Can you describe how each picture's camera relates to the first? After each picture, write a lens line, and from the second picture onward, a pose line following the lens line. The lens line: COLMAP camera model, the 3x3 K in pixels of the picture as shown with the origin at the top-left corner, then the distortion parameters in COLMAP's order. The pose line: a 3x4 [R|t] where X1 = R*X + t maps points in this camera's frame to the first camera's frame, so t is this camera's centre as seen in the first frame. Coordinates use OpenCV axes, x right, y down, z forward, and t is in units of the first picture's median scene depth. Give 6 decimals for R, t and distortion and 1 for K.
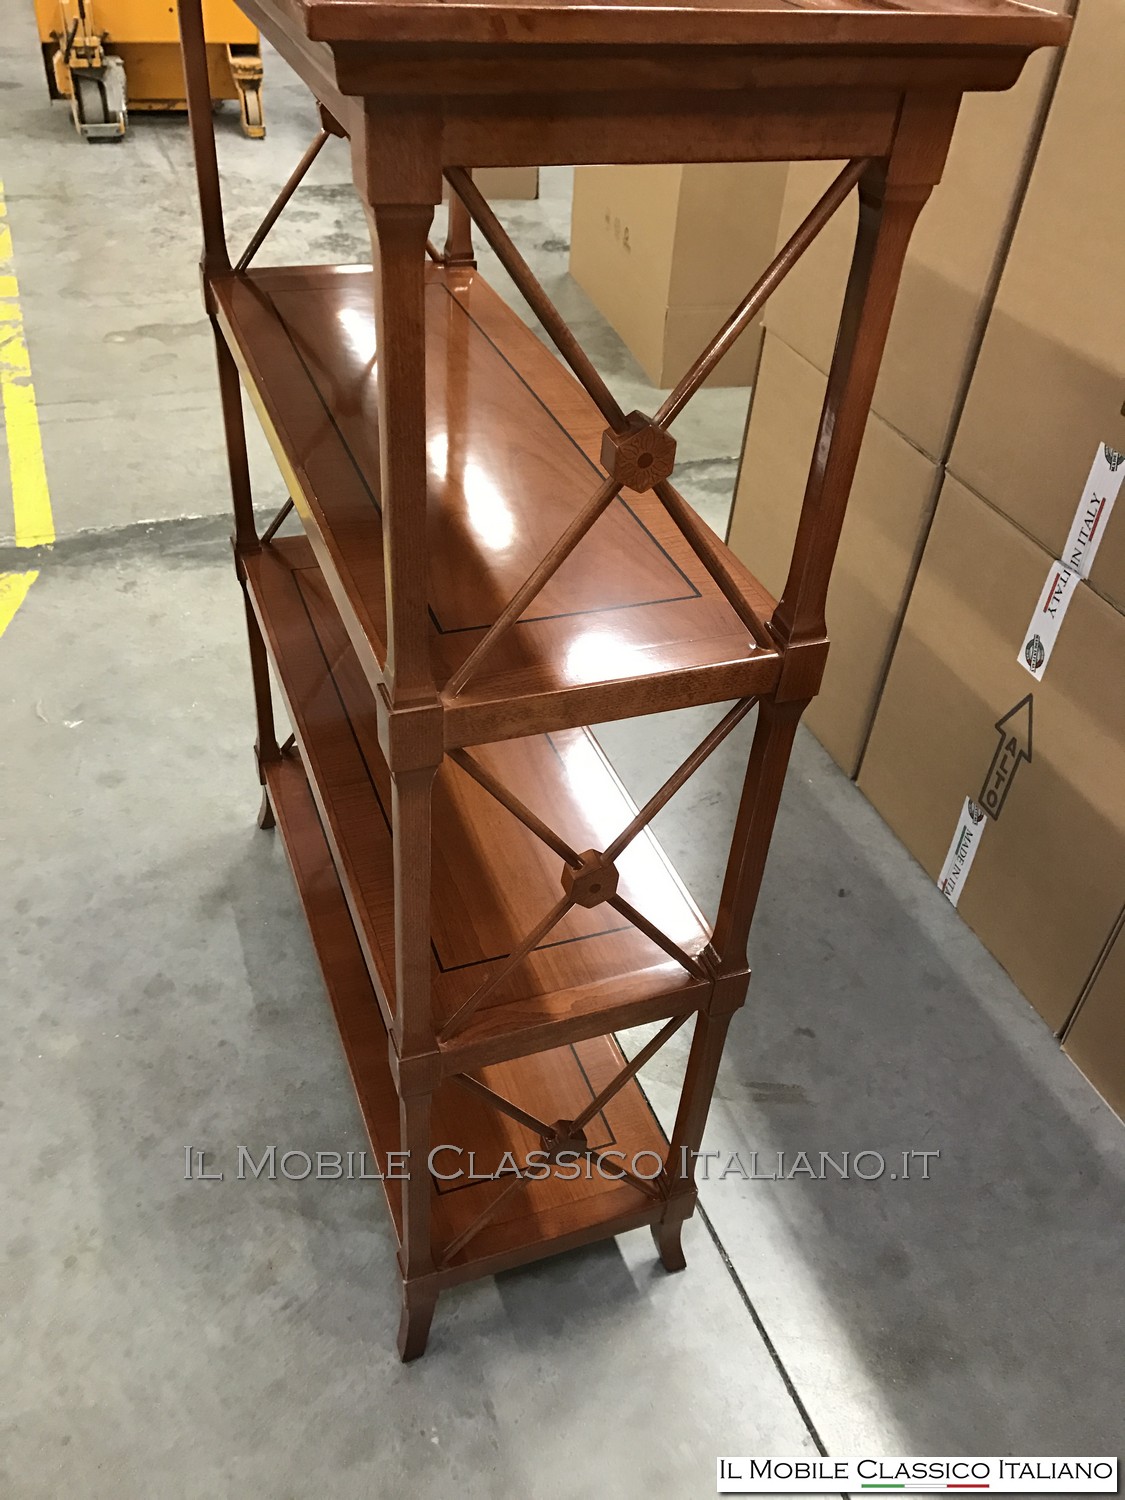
lens RADIAL K [[1229.6, 0, 562.5], [0, 1229.6, 750.0], [0, 0, 1]] dist [0.023513, 0.000324]
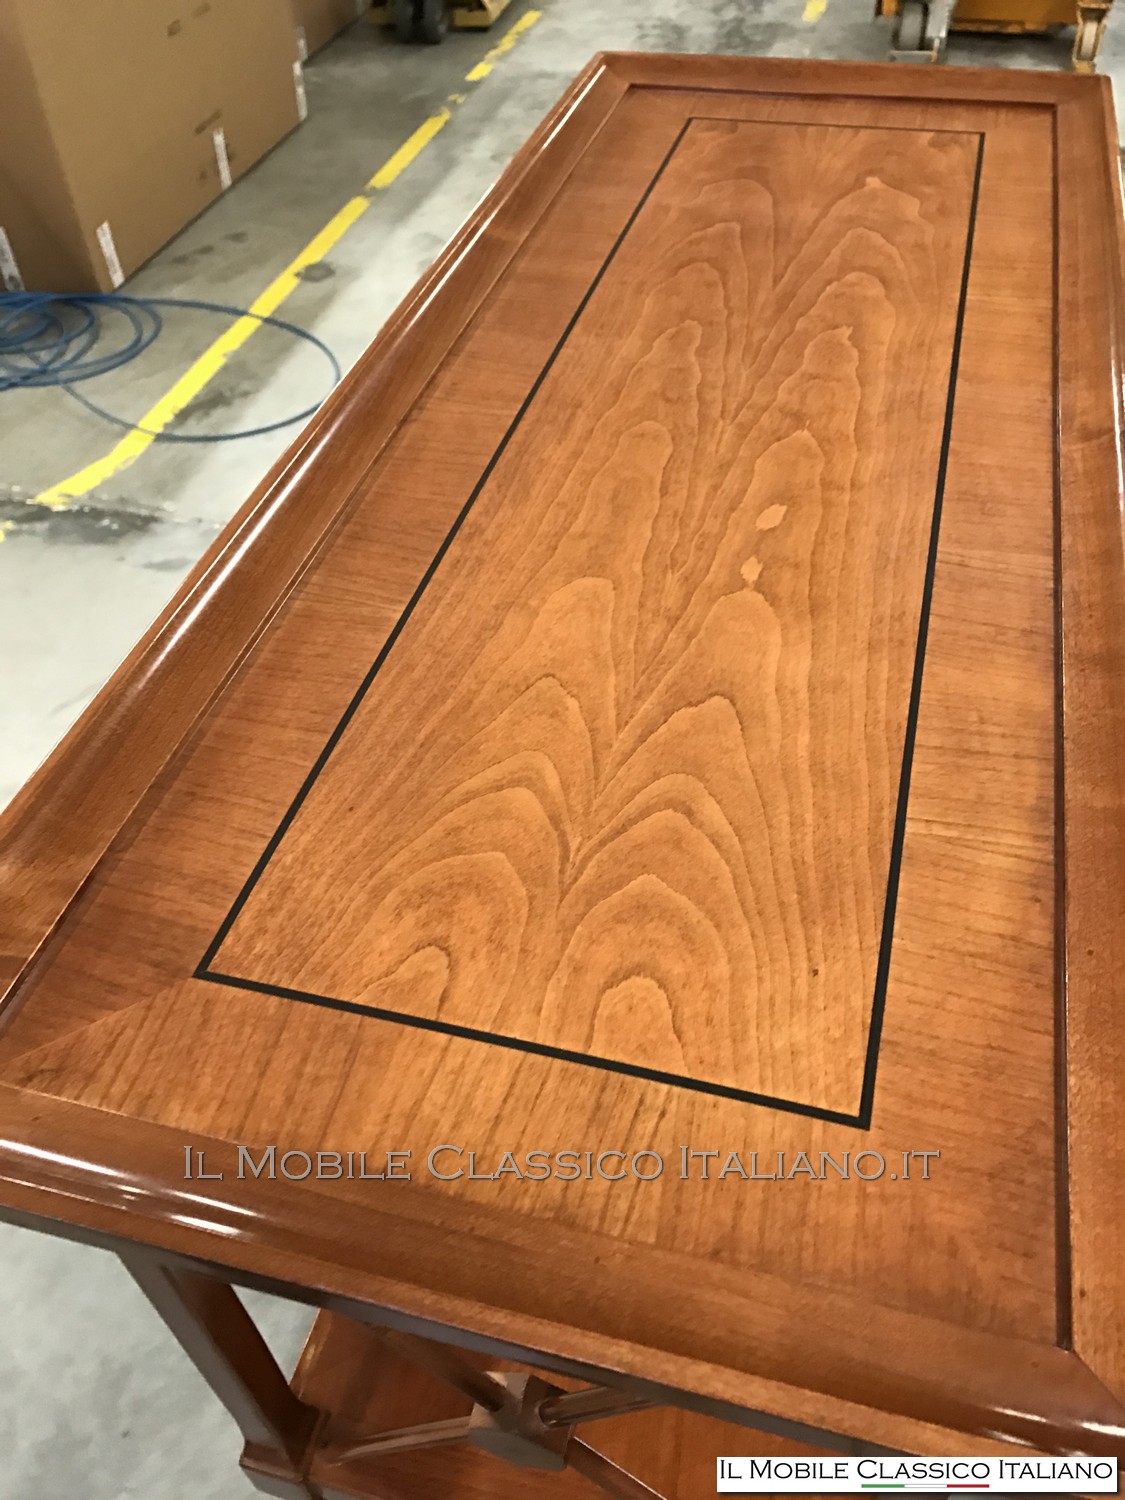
lens RADIAL K [[1229.6, 0, 562.5], [0, 1229.6, 750.0], [0, 0, 1]] dist [0.023513, 0.000324]
pose [[0.809569, 0.343432, -0.476080, 0.120004], [-0.293019, 0.939161, 0.179211, -0.319255], [0.508663, -0.005583, 0.860948, 0.195384]]
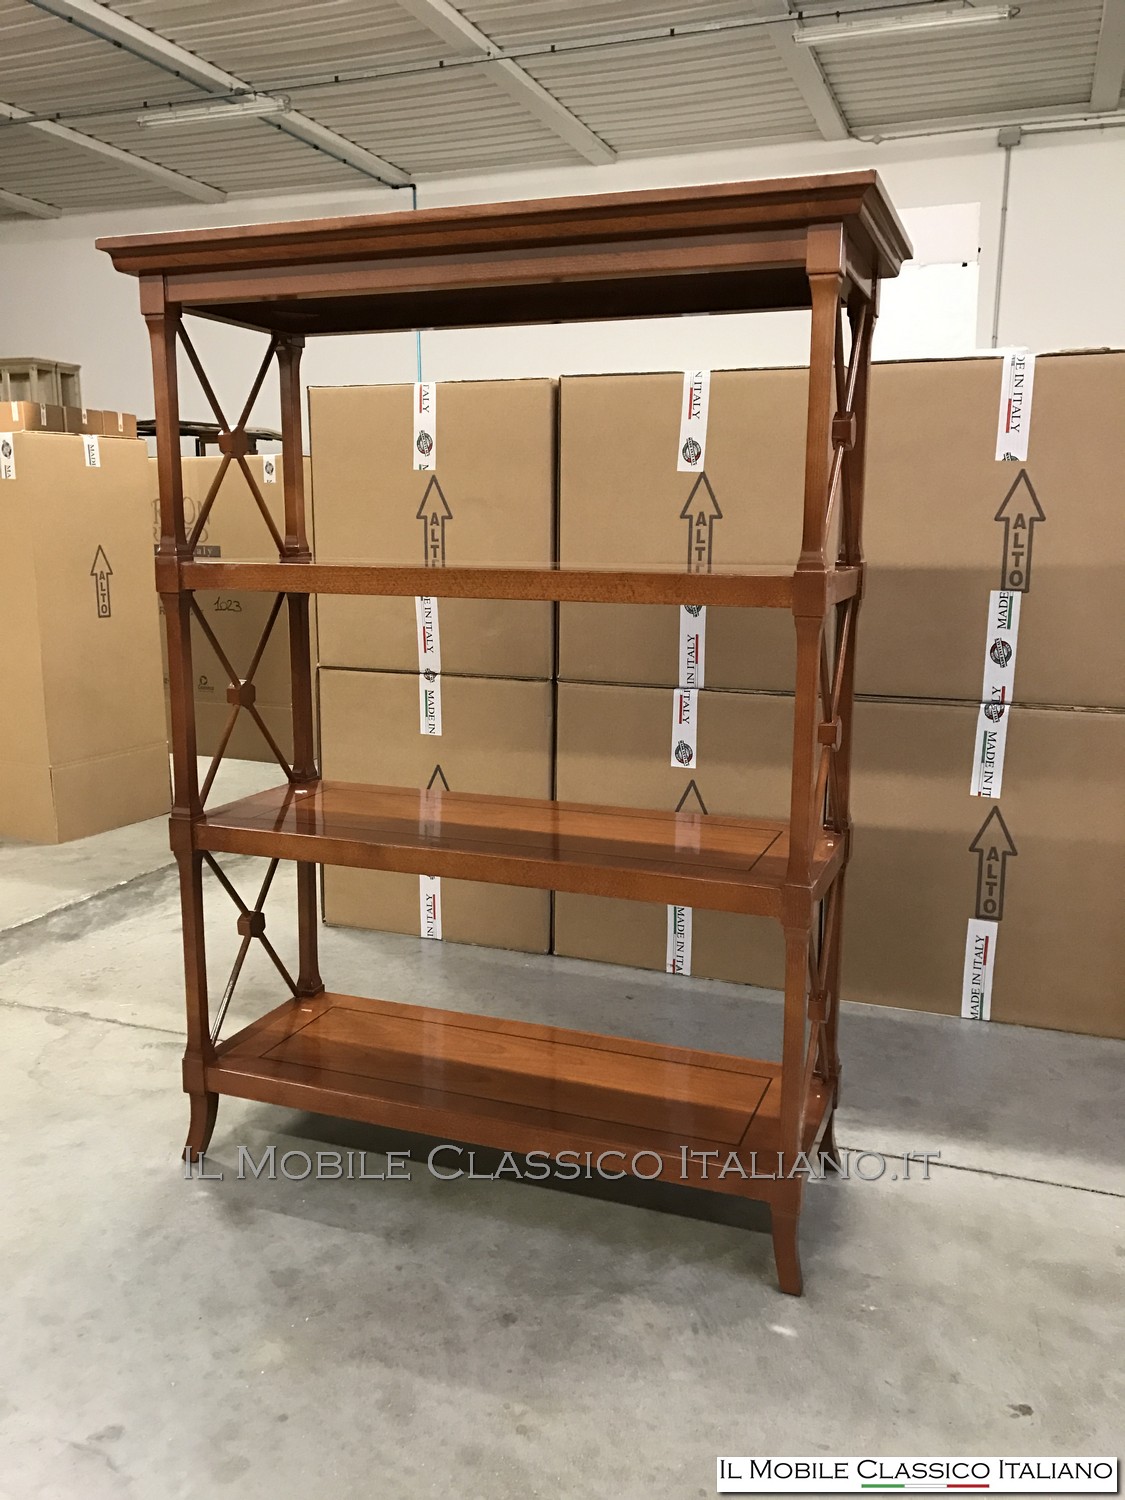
lens RADIAL K [[1224.9, 0, 575.8], [0, 1224.9, 743.6], [0, 0, 1]] dist [0.013363, 0.010688]
pose [[0.653829, -0.197488, 0.730415, -0.781447], [0.502579, 0.834974, -0.224125, 0.177912], [-0.565616, 0.513631, 0.645184, 0.106604]]
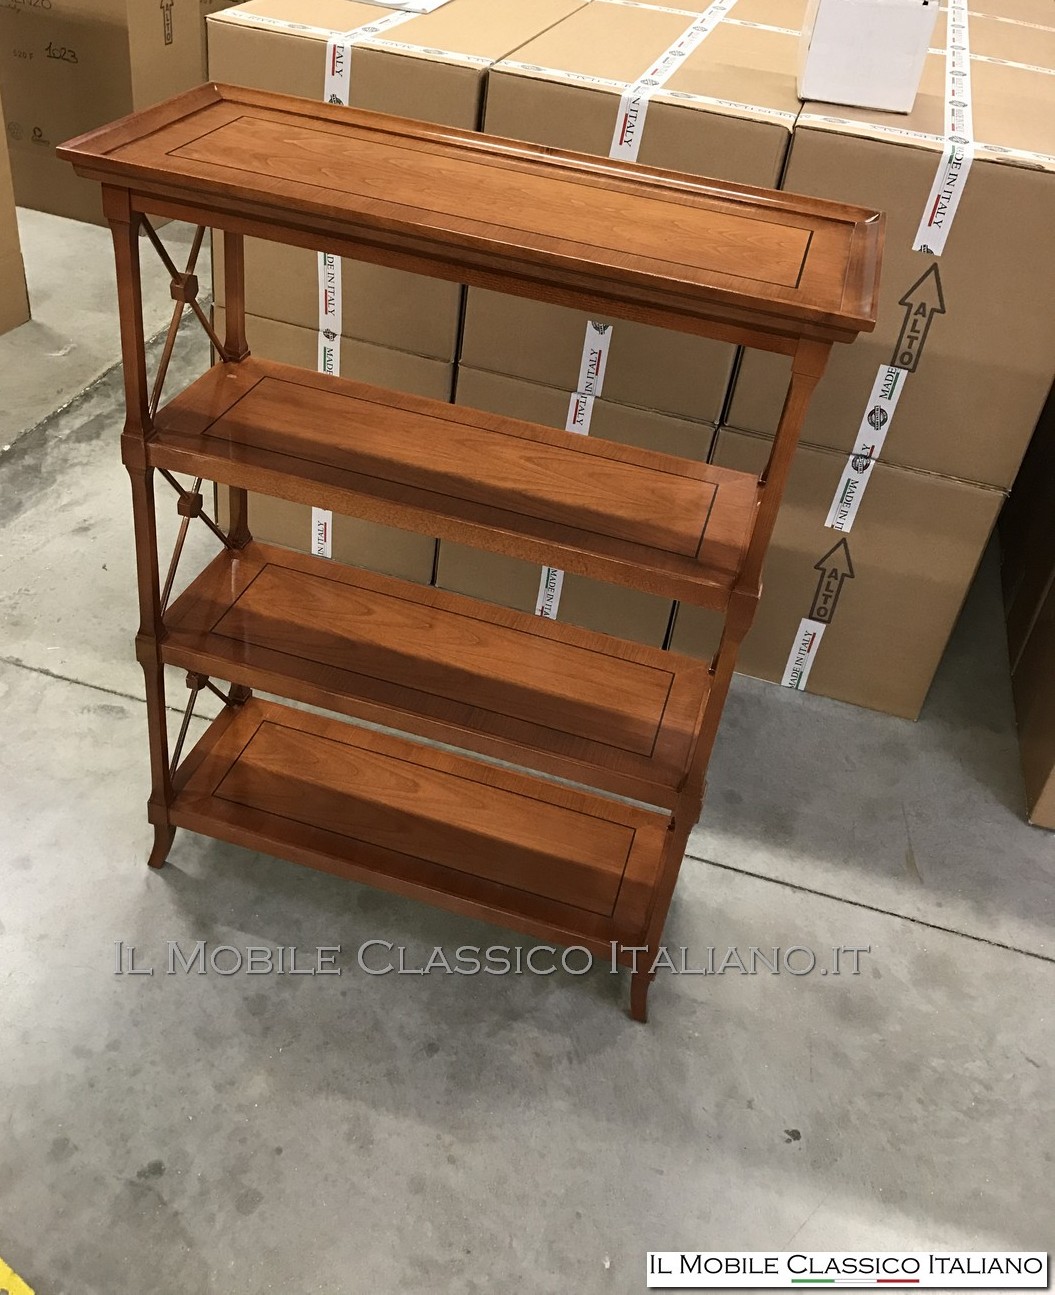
lens RADIAL K [[1221.4, 0, 509.8], [0, 1221.4, 535.7], [0, 0, 1]] dist [0.013705, -0.005620]
pose [[0.599090, -0.445276, 0.665448, -0.770331], [0.444295, 0.876282, 0.186363, -0.309778], [-0.666103, 0.184007, 0.722806, -0.073850]]
